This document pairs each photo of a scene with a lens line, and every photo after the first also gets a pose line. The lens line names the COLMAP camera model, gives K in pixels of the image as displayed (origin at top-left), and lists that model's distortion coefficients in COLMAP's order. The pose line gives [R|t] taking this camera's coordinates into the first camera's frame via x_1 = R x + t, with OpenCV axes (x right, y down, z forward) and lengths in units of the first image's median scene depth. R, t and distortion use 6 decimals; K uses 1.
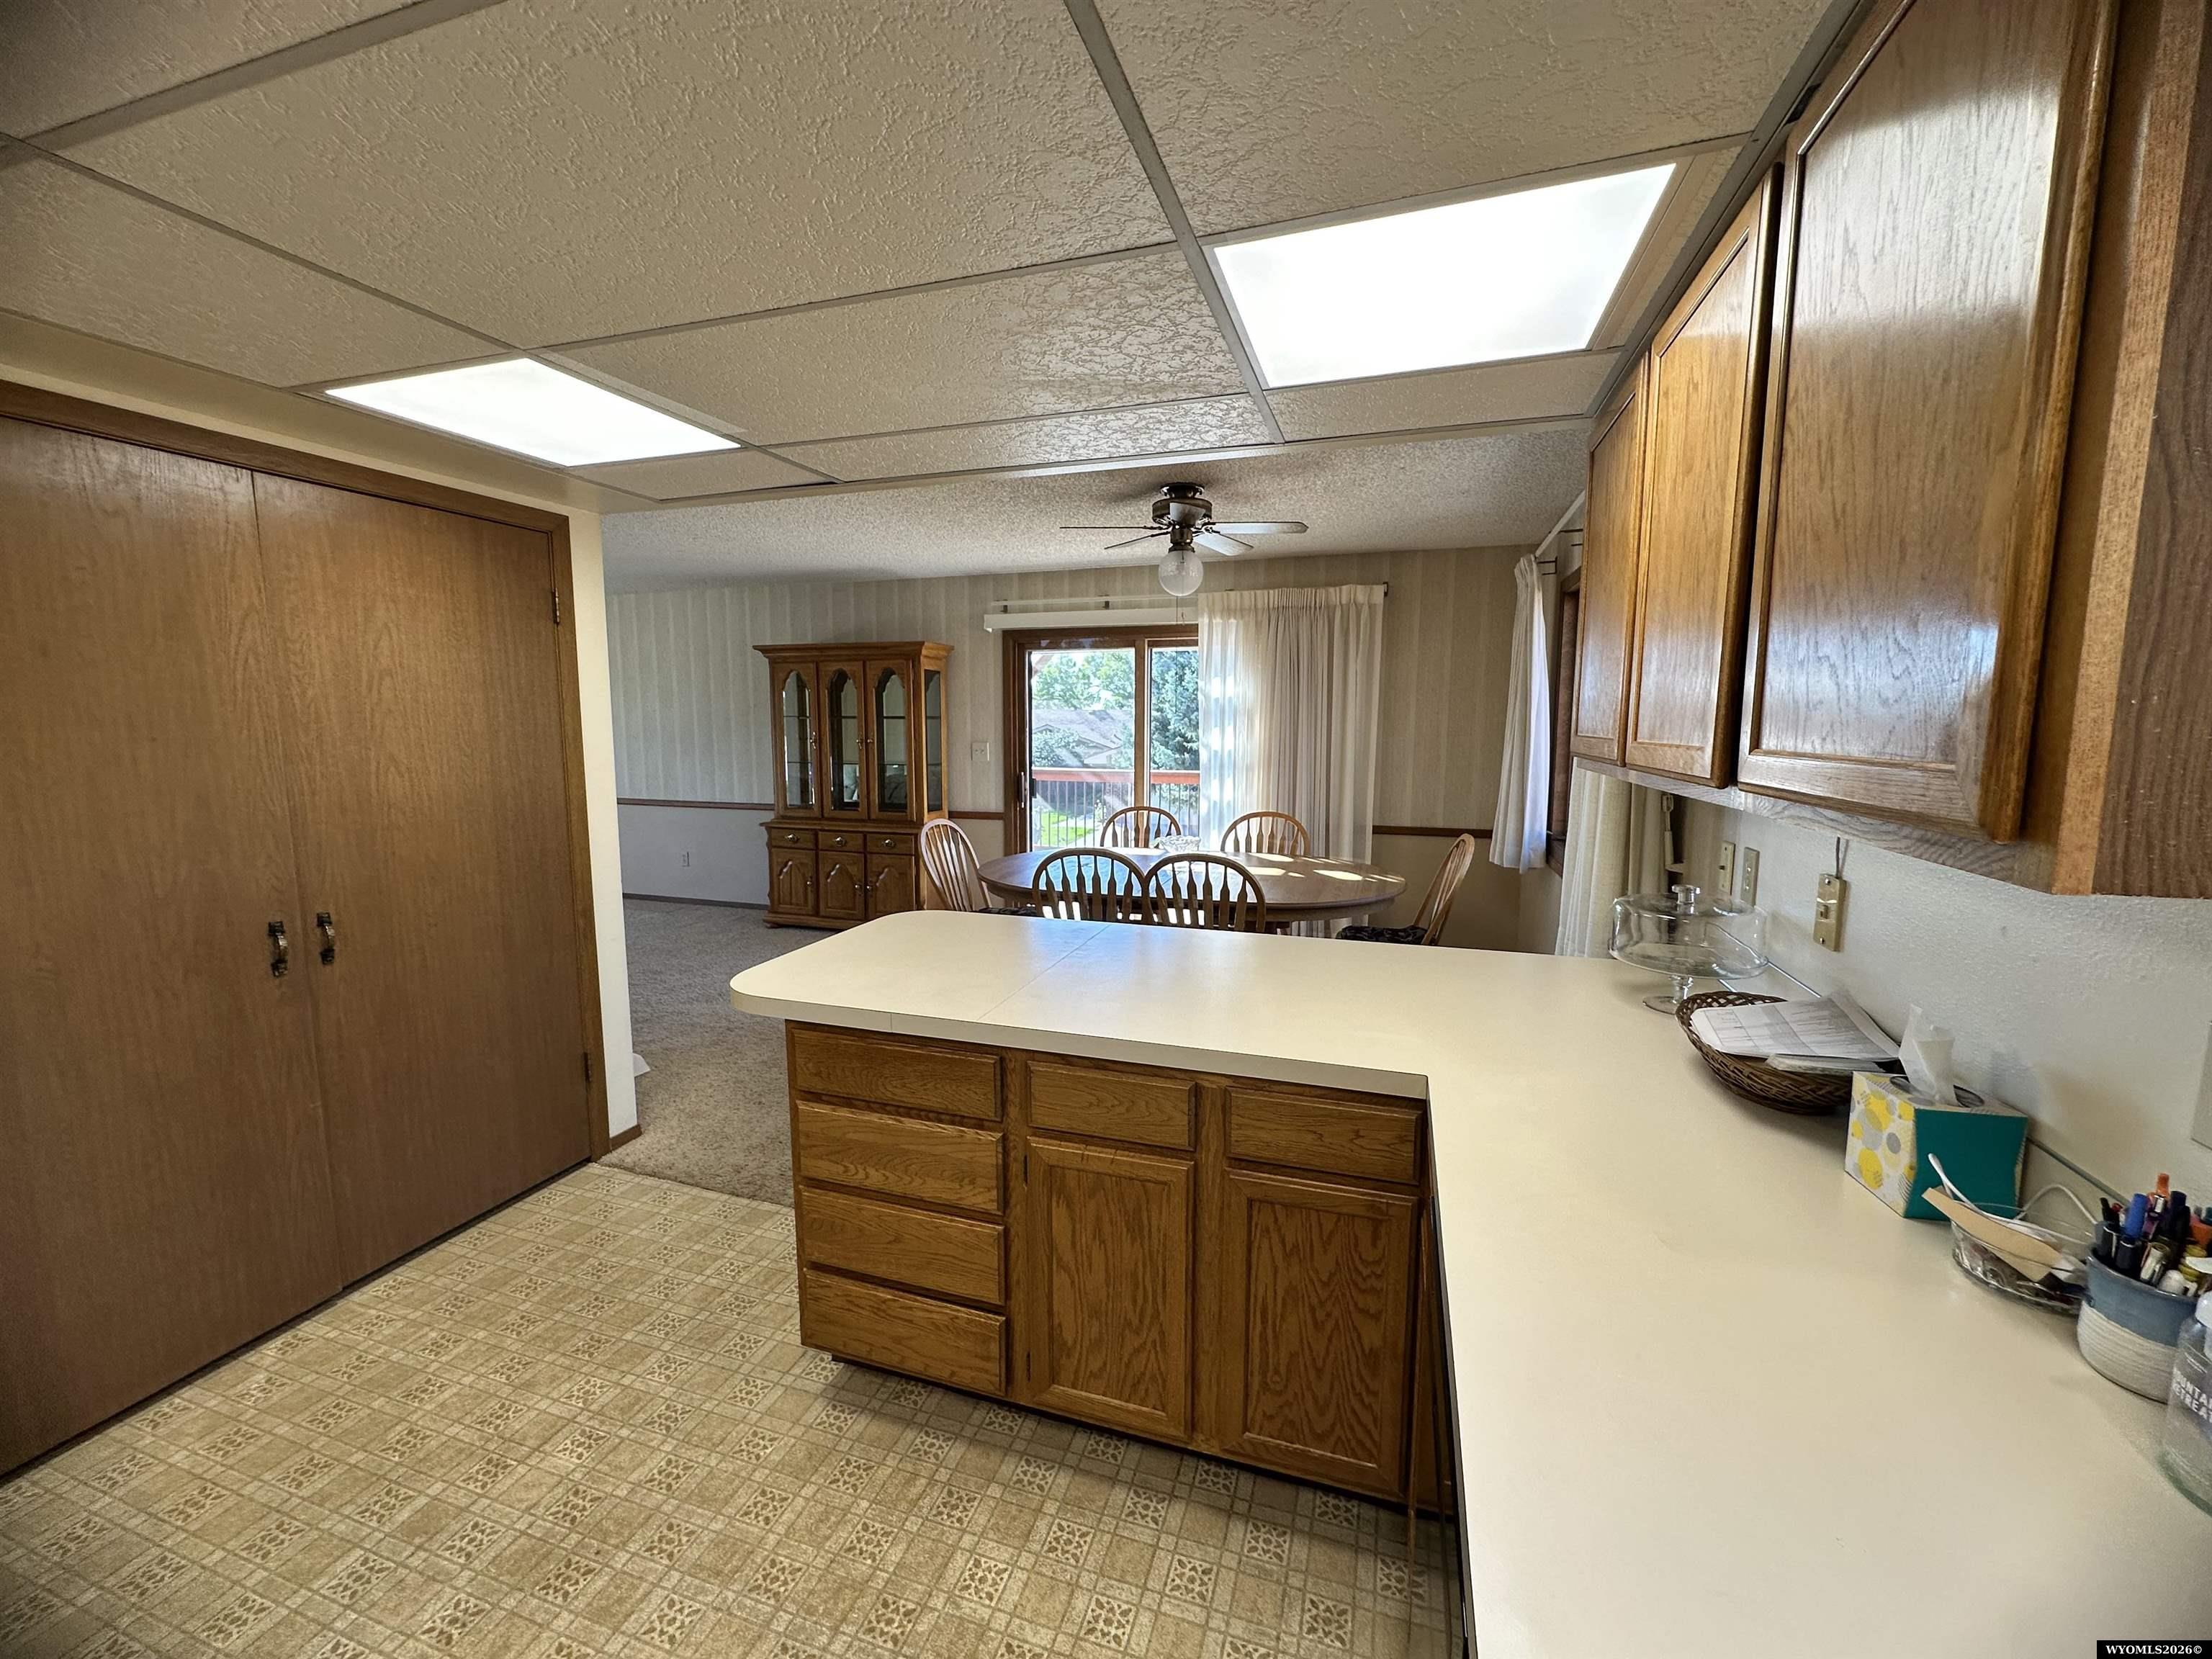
lens RADIAL K [[883.9, 0, 1102.8], [0, 883.9, 831.7], [0, 0, 1]] dist [-0.002520, 0.000855]
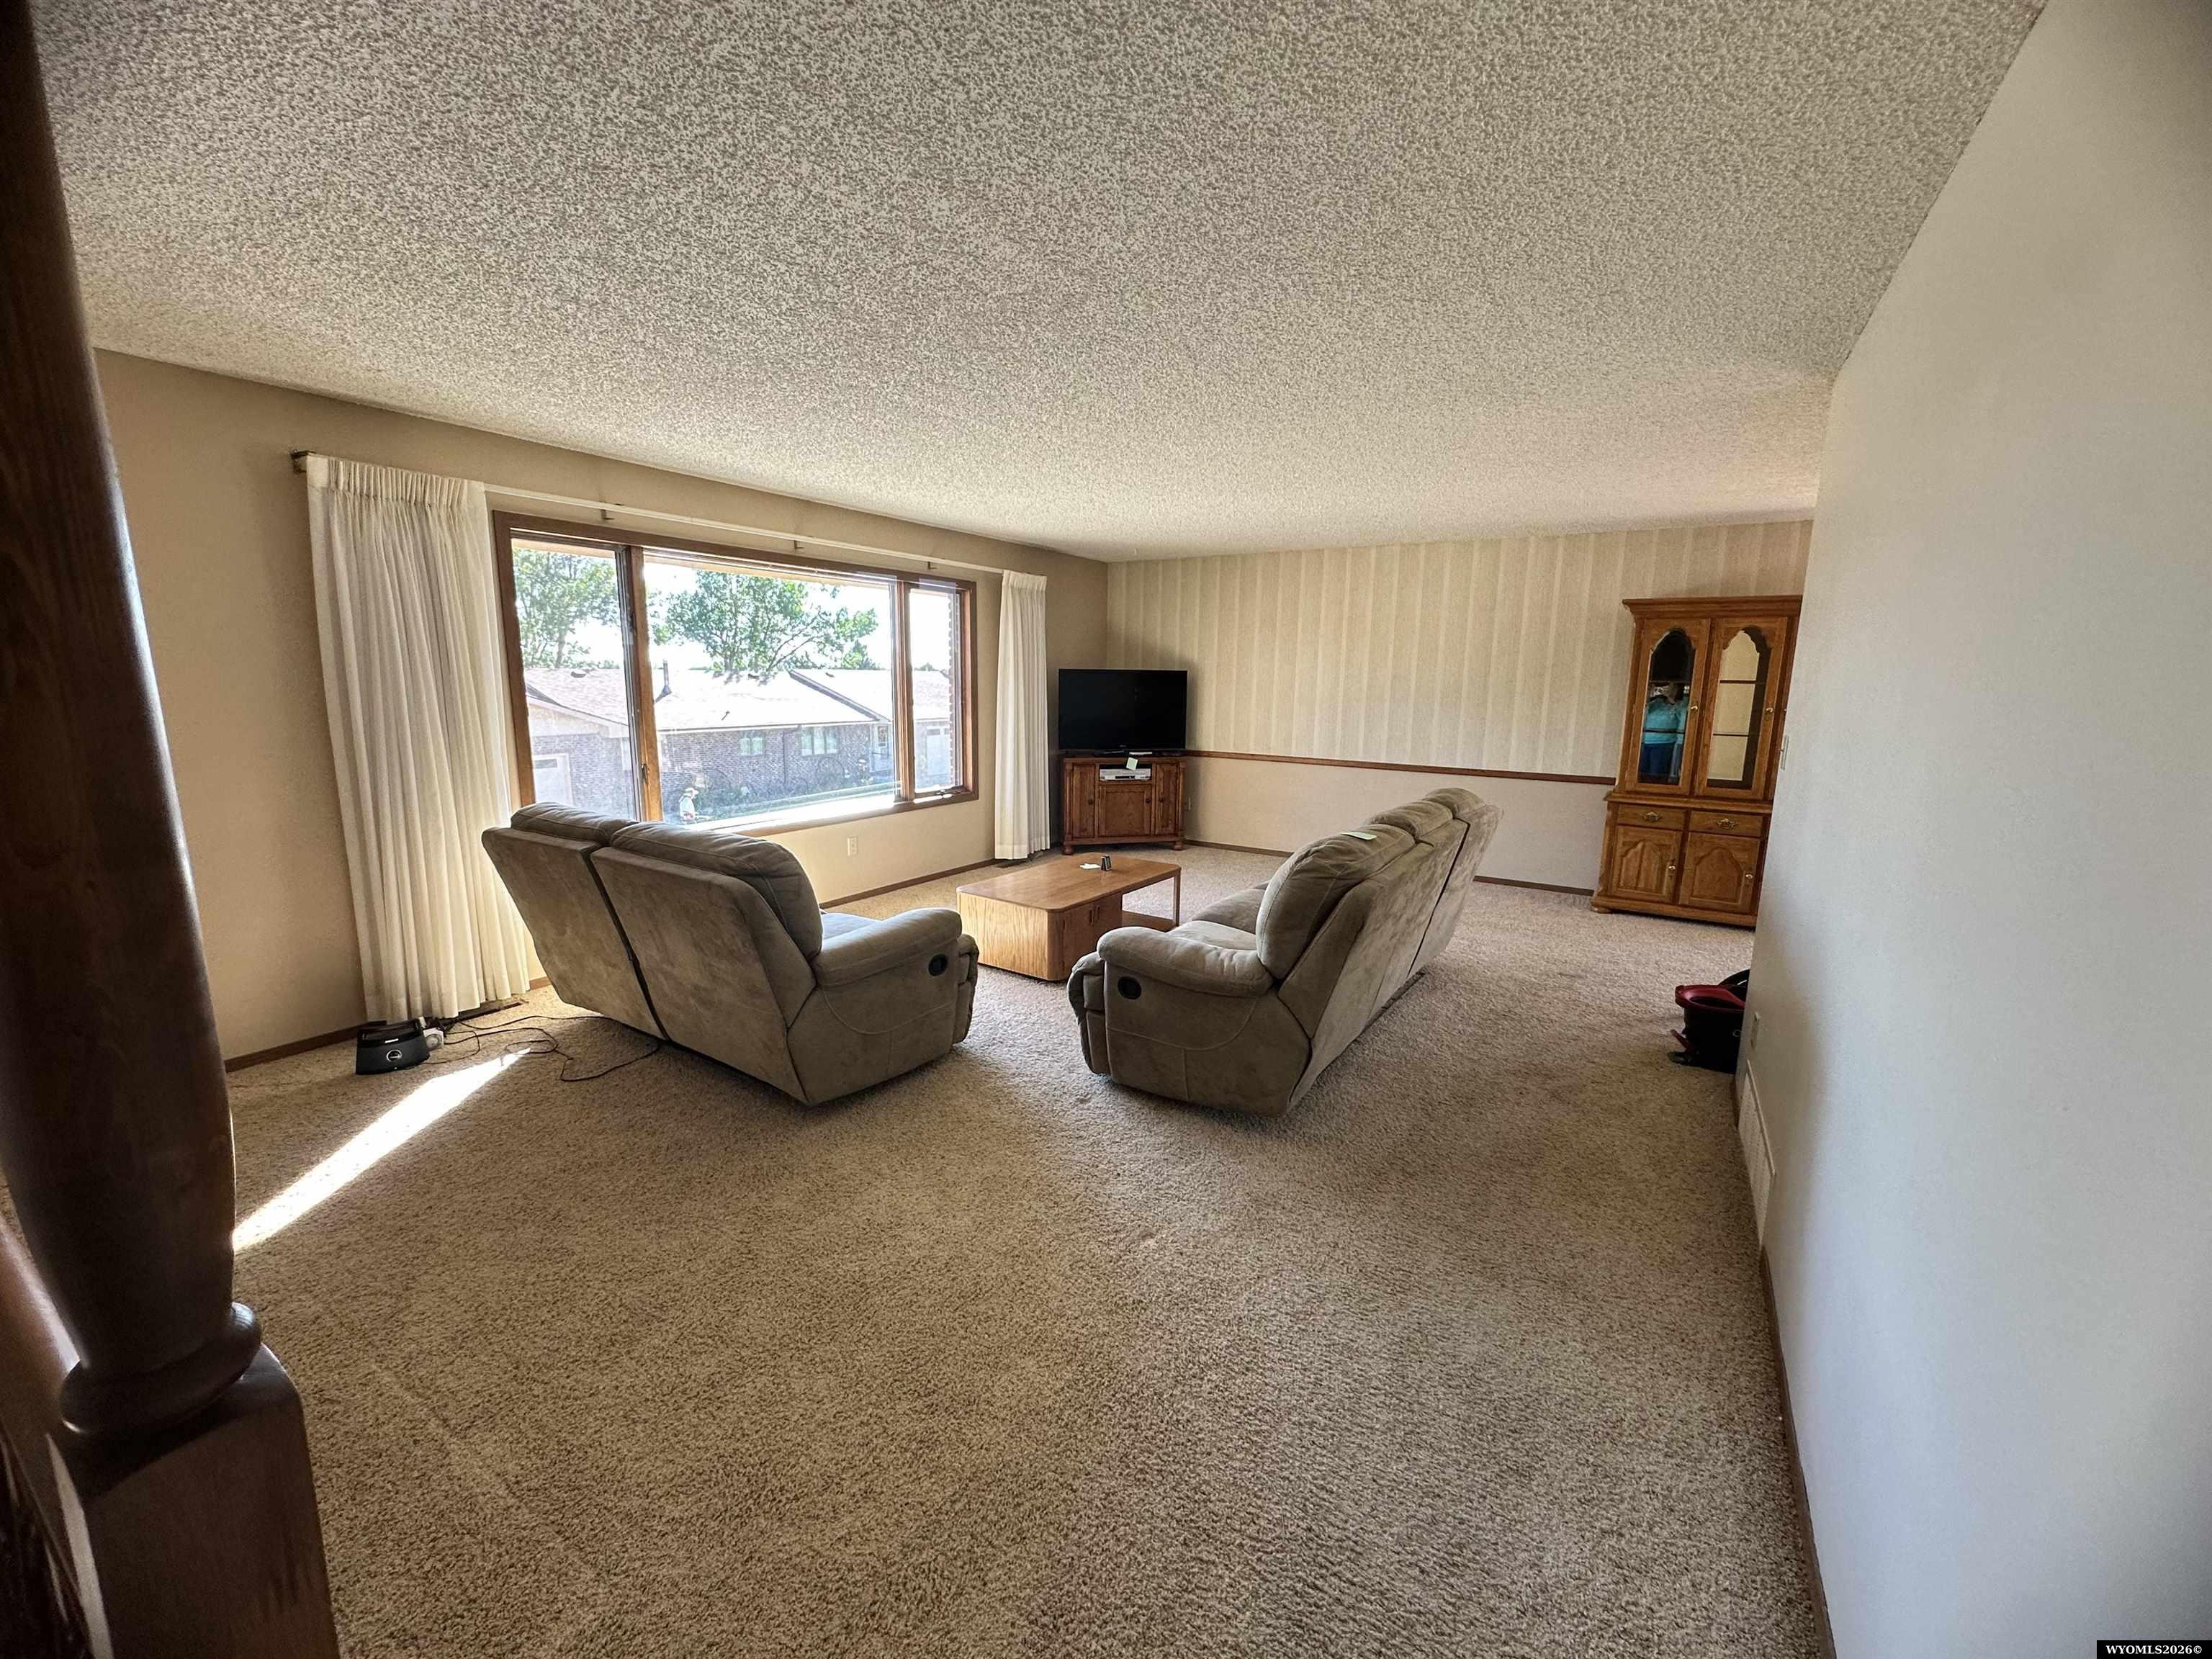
lens RADIAL K [[883.9, 0, 1097.7], [0, 883.9, 821.6], [0, 0, 1]] dist [-0.002520, 0.000855]
pose [[0.971607, 0.043245, -0.232614, -0.686905], [-0.029956, 0.997727, 0.060361, -0.025062], [0.234696, -0.051679, 0.970694, -0.004138]]
